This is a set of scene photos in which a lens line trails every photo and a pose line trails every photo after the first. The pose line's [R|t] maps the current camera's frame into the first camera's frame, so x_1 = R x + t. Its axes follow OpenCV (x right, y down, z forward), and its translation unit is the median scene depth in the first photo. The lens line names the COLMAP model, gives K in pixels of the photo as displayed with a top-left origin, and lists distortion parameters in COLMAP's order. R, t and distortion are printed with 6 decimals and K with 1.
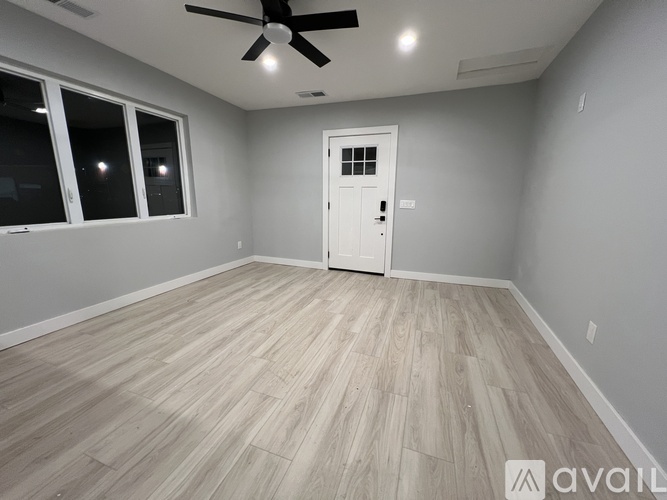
lens RADIAL K [[266.6, 0, 330.1], [0, 266.6, 249.9], [0, 0, 1]] dist [-0.001505, -0.000151]
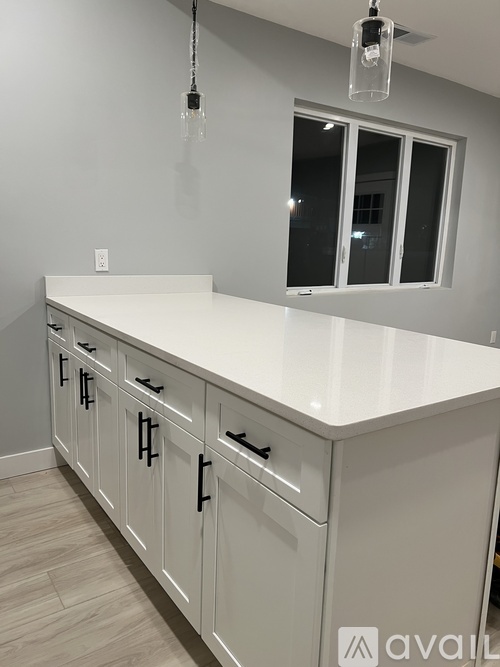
lens RADIAL K [[498.4, 0, 251.8], [0, 498.4, 332.9], [0, 0, 1]] dist [0.030884, -0.001956]
pose [[0.832801, 0.132147, -0.537568, -0.260187], [-0.142688, 0.989519, 0.022194, 0.036522], [0.534866, 0.058221, 0.842929, -0.368252]]
